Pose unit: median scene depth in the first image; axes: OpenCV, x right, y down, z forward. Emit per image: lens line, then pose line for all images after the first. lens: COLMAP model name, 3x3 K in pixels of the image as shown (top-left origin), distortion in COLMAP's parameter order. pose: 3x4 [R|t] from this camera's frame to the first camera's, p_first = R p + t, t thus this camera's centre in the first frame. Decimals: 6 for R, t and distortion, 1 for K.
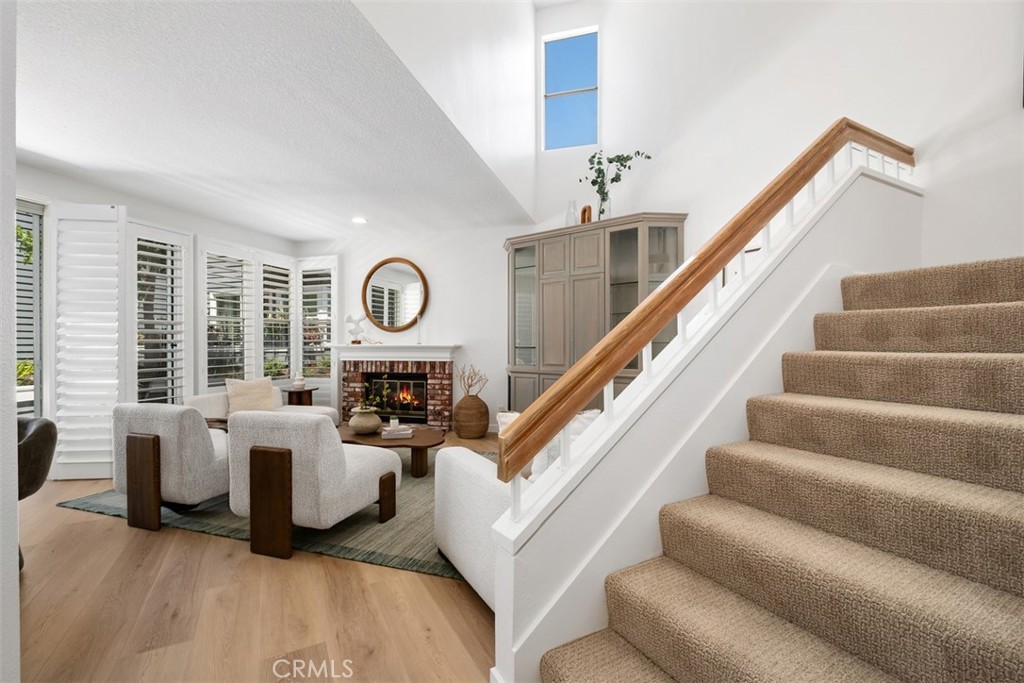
lens RADIAL K [[439.9, 0, 512.1], [0, 439.9, 343.7], [0, 0, 1]] dist [-0.000820, -0.003655]
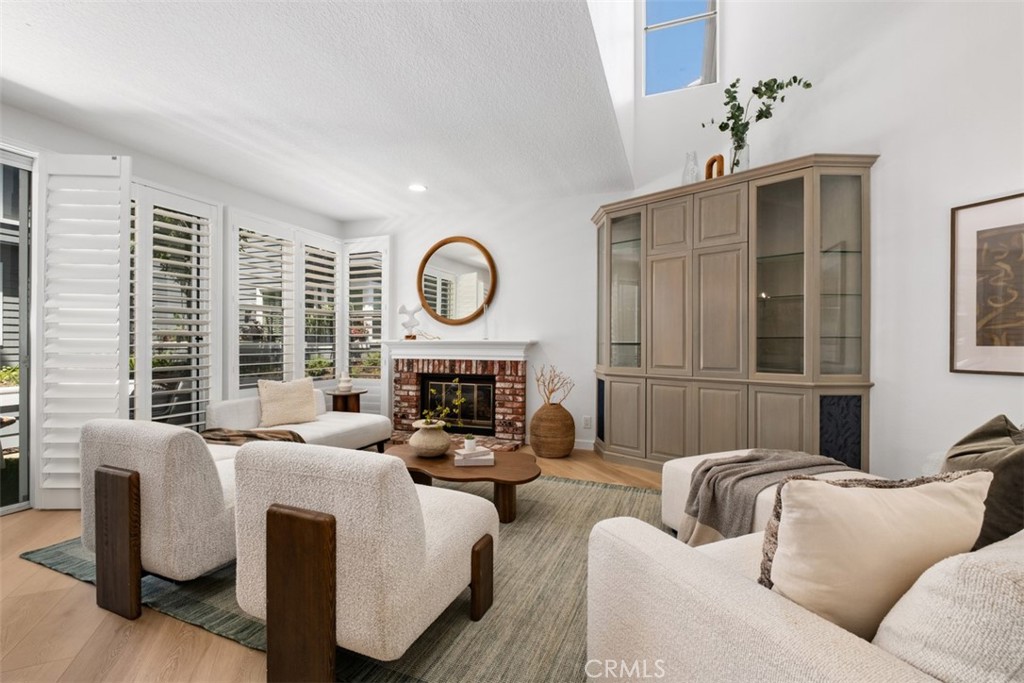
lens RADIAL K [[439.9, 0, 514.9], [0, 439.9, 341.7], [0, 0, 1]] dist [-0.000820, -0.003655]
pose [[0.996846, 0.005178, -0.079189, -0.092078], [-0.005389, 0.999982, -0.002456, 0.006660], [0.079175, 0.002875, 0.996857, 0.183003]]
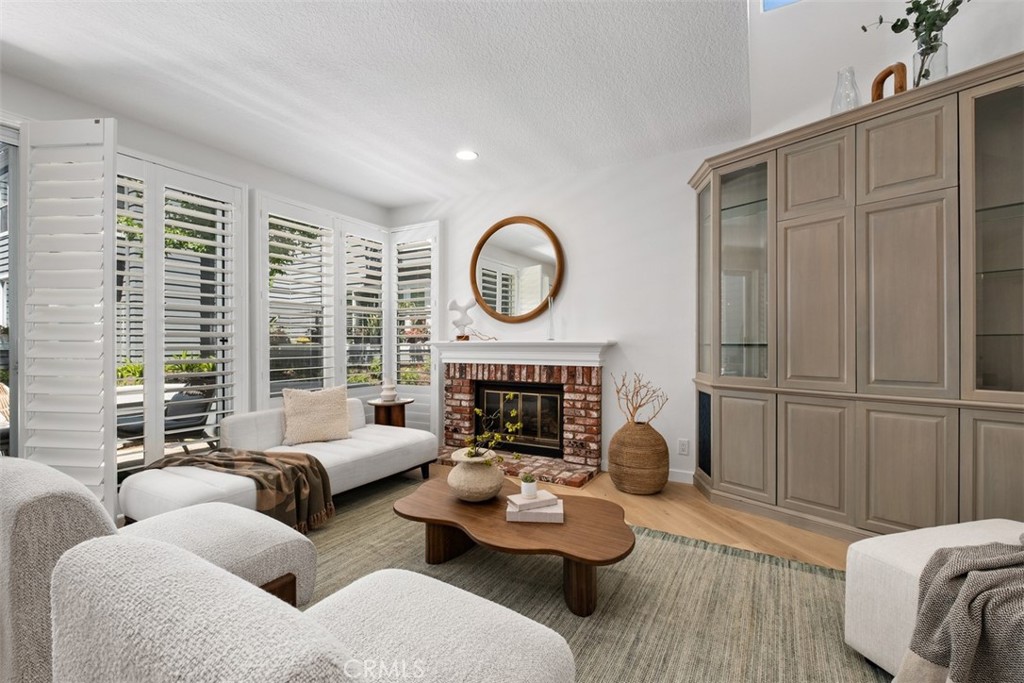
lens RADIAL K [[439.9, 0, 512.5], [0, 439.9, 343.2], [0, 0, 1]] dist [-0.000820, -0.003655]
pose [[0.972722, 0.001724, -0.231967, -0.113431], [-0.001883, 0.999998, -0.000464, 0.006071], [0.231966, 0.000888, 0.972724, 0.333574]]
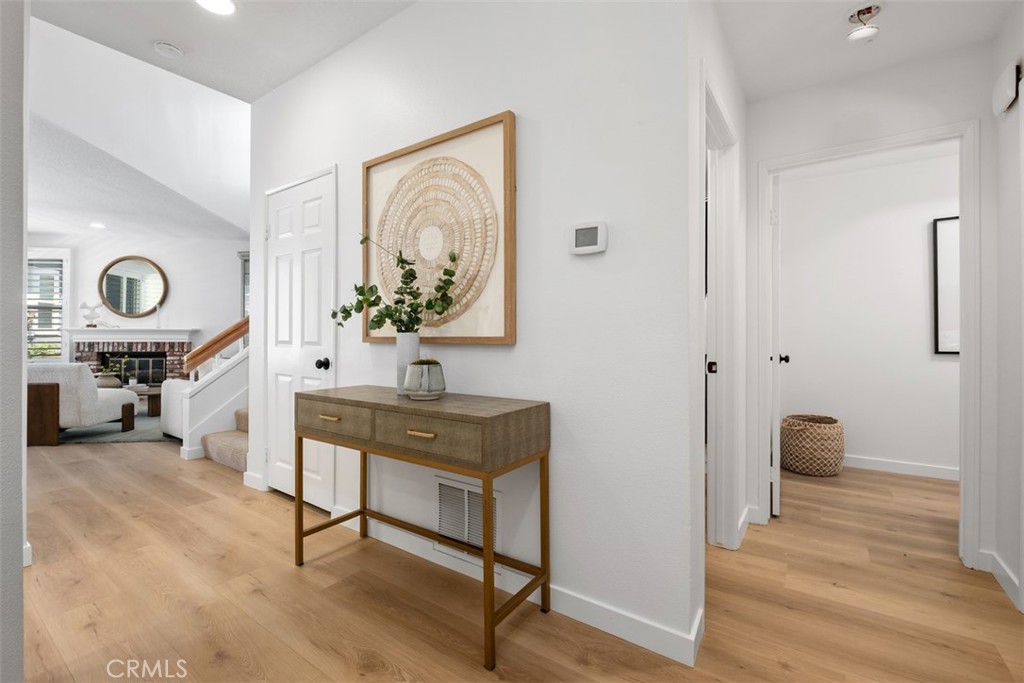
lens RADIAL K [[439.9, 0, 511.0], [0, 439.9, 335.9], [0, 0, 1]] dist [-0.000820, -0.003655]
pose [[0.899864, 0.007102, 0.436112, 0.142050], [-0.006909, 0.999974, -0.002028, 0.018223], [-0.436115, -0.001188, 0.899890, -0.541259]]
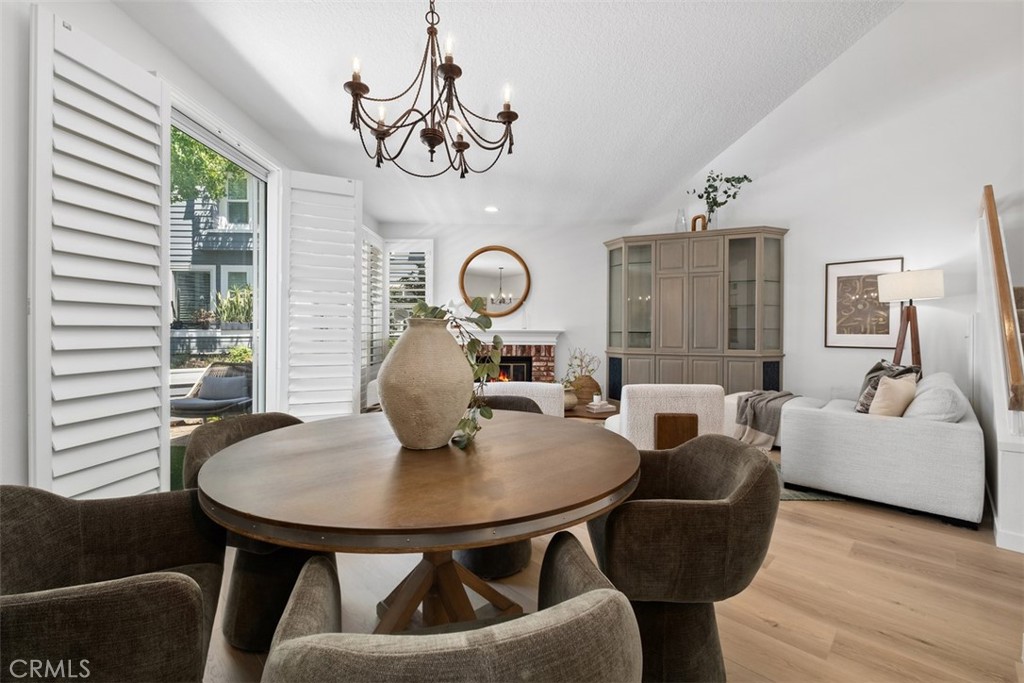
lens RADIAL K [[439.9, 0, 511.4], [0, 439.9, 332.9], [0, 0, 1]] dist [-0.000820, -0.003655]
pose [[0.959485, 0.005657, 0.281704, -0.543047], [-0.007040, 0.999968, 0.003896, 0.006635], [-0.281673, -0.005721, 0.959494, -0.008512]]
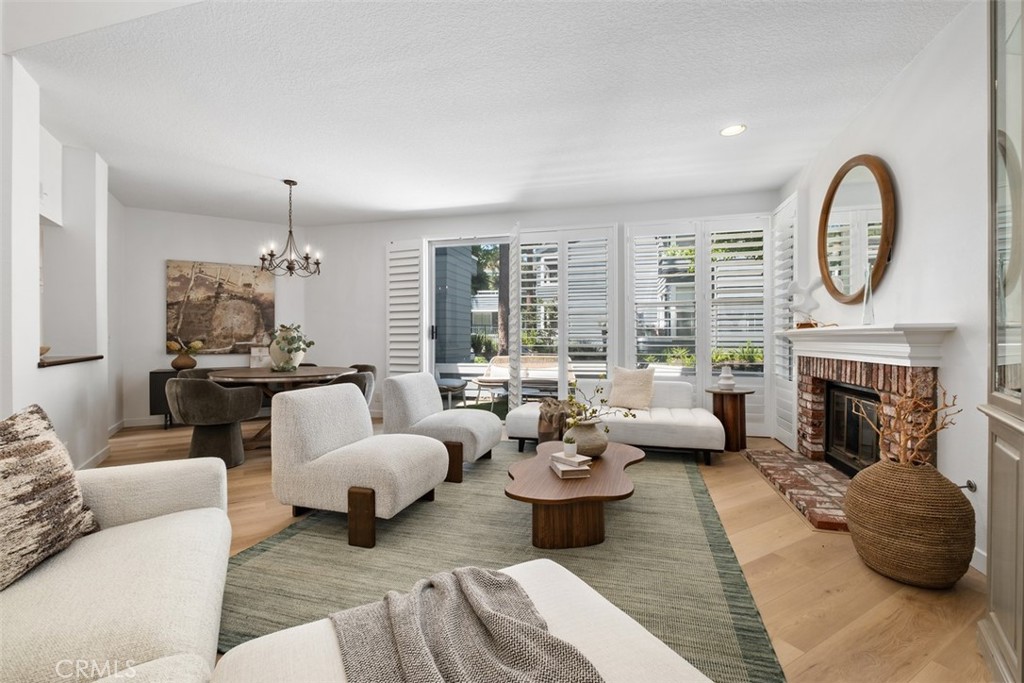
lens RADIAL K [[439.9, 0, 512.3], [0, 439.9, 338.4], [0, 0, 1]] dist [-0.000820, -0.003655]
pose [[0.016879, 0.001789, -0.999856, 0.249107], [0.000172, 0.999998, 0.001792, 0.013558], [0.999858, -0.000203, 0.016879, 0.617708]]
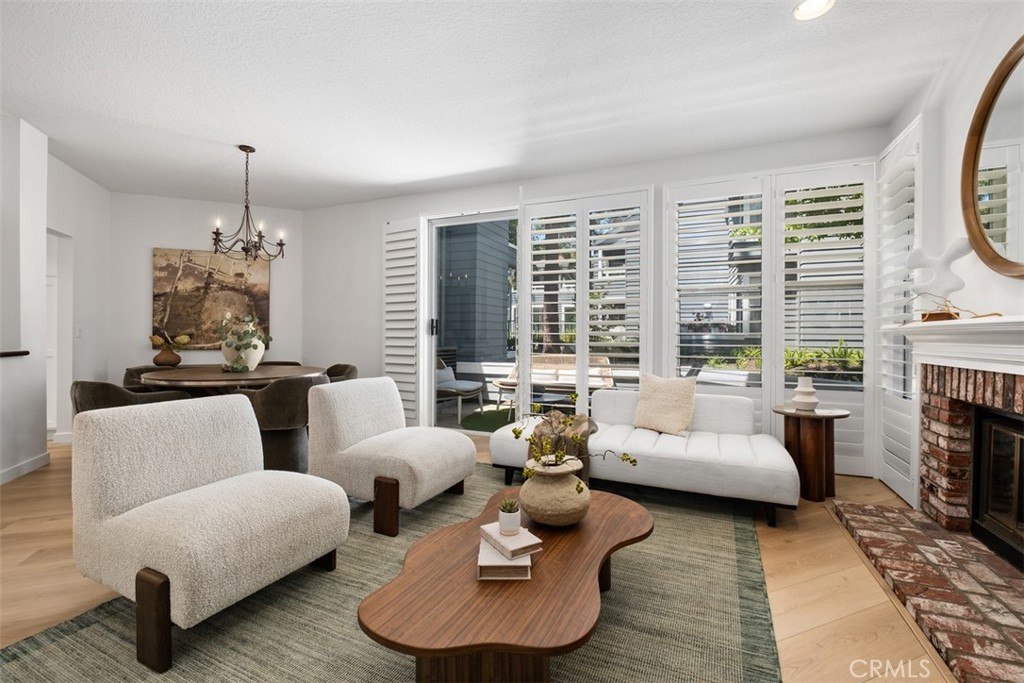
lens RADIAL K [[439.9, 0, 513.2], [0, 439.9, 335.6], [0, 0, 1]] dist [-0.000820, -0.003655]
pose [[-0.129902, 0.003979, -0.991519, 0.072609], [-0.005225, 0.999975, 0.004697, 0.013534], [0.991513, 0.005791, -0.129878, 0.716787]]
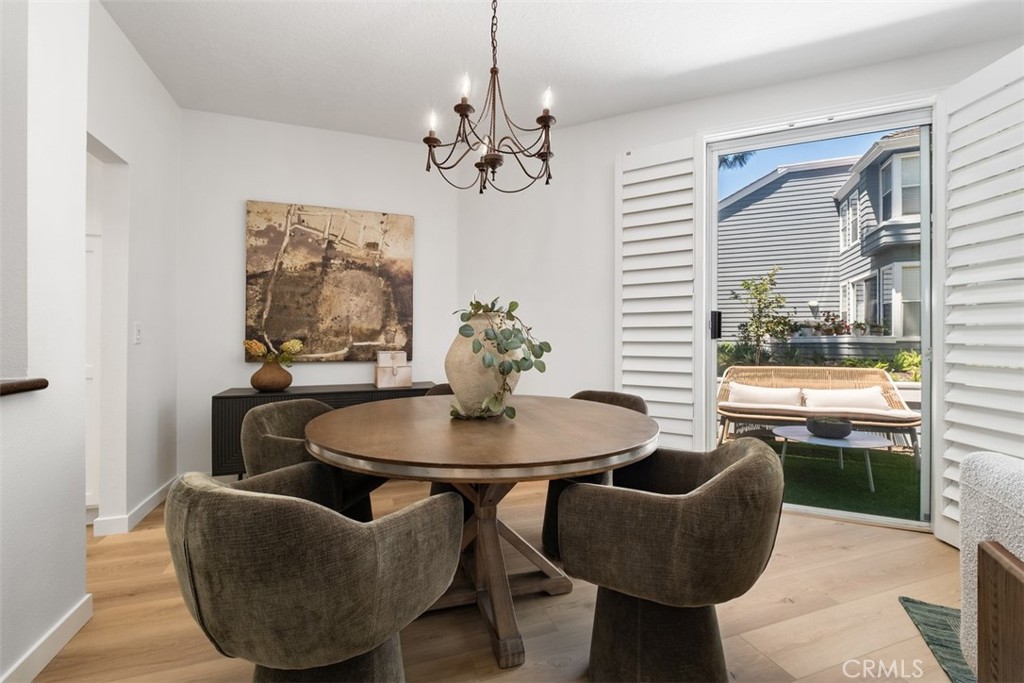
lens RADIAL K [[439.9, 0, 511.6], [0, 439.9, 336.2], [0, 0, 1]] dist [-0.000820, -0.003655]
pose [[-0.164734, -0.000625, -0.986338, -0.210998], [-0.003387, 0.999994, -0.000068, 0.015482], [0.986332, 0.003329, -0.164735, 0.314196]]
